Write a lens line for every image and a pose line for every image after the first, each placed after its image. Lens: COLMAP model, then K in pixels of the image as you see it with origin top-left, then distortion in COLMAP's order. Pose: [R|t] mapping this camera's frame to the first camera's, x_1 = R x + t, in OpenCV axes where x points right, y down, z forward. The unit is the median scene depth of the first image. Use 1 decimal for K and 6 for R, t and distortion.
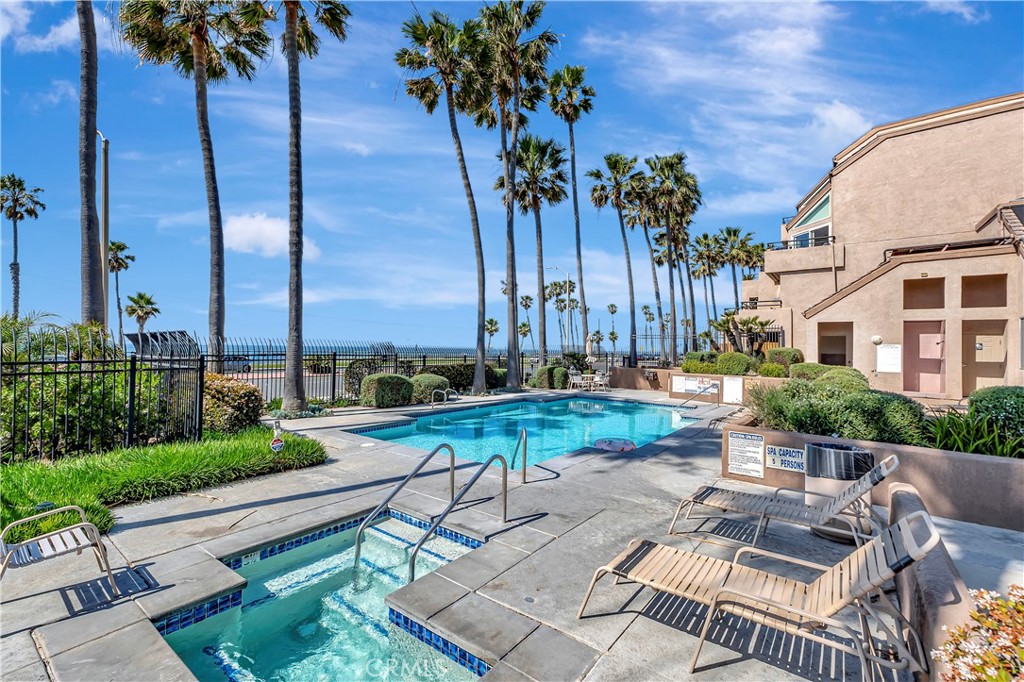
lens RADIAL K [[435.4, 0, 512.0], [0, 435.4, 341.0], [0, 0, 1]] dist [-0.000575, 0.000092]
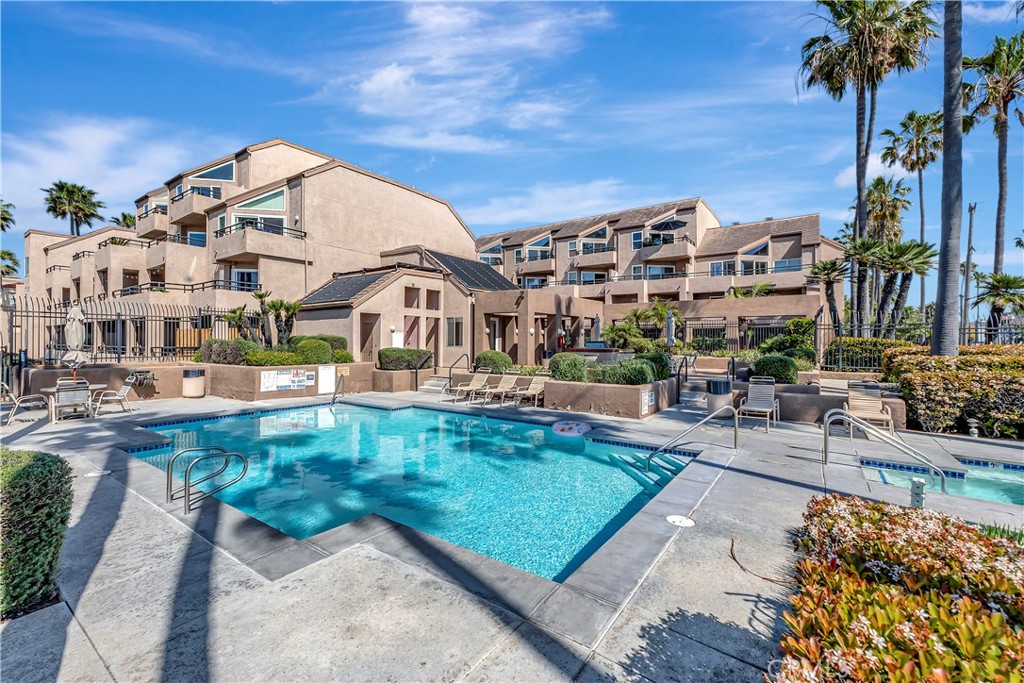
lens RADIAL K [[435.4, 0, 512.0], [0, 435.4, 341.5], [0, 0, 1]] dist [-0.000575, 0.000092]
pose [[-0.036492, -0.015347, 0.999216, -0.478558], [-0.015916, 0.999764, 0.014774, 0.009933], [-0.999207, -0.015365, -0.036728, 0.658035]]
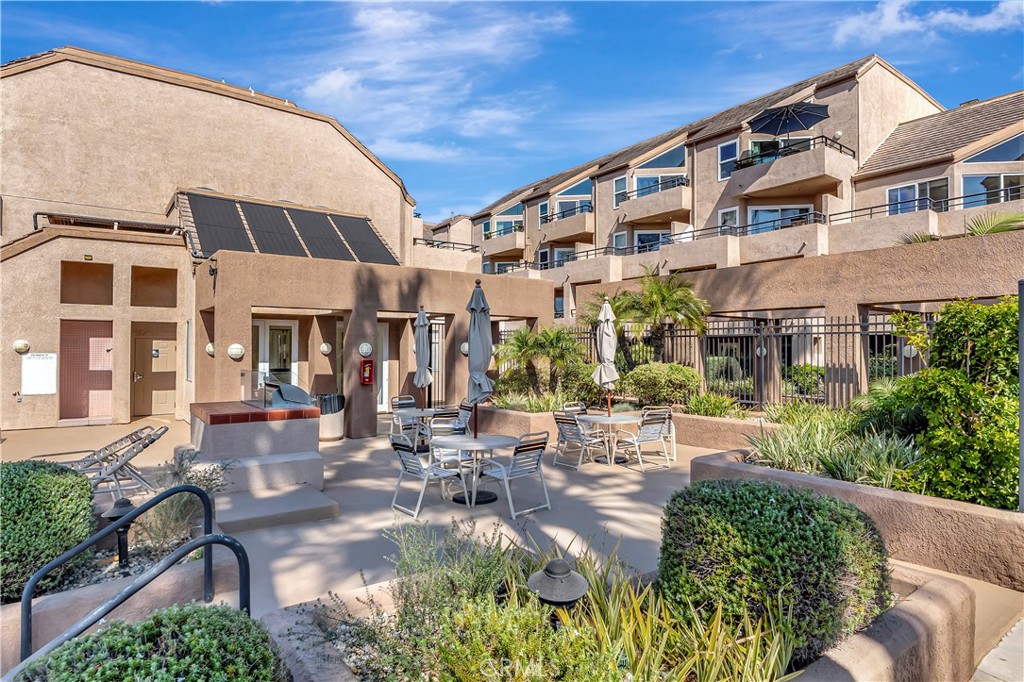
lens RADIAL K [[560.5, 0, 512.0], [0, 560.5, 341.0], [0, 0, 1]] dist [-0.002382, -0.000601]
pose [[0.276670, -0.002317, 0.960962, 0.221486], [-0.009522, 0.999941, 0.005152, -0.021395], [-0.960918, -0.010576, 0.276632, 0.051636]]
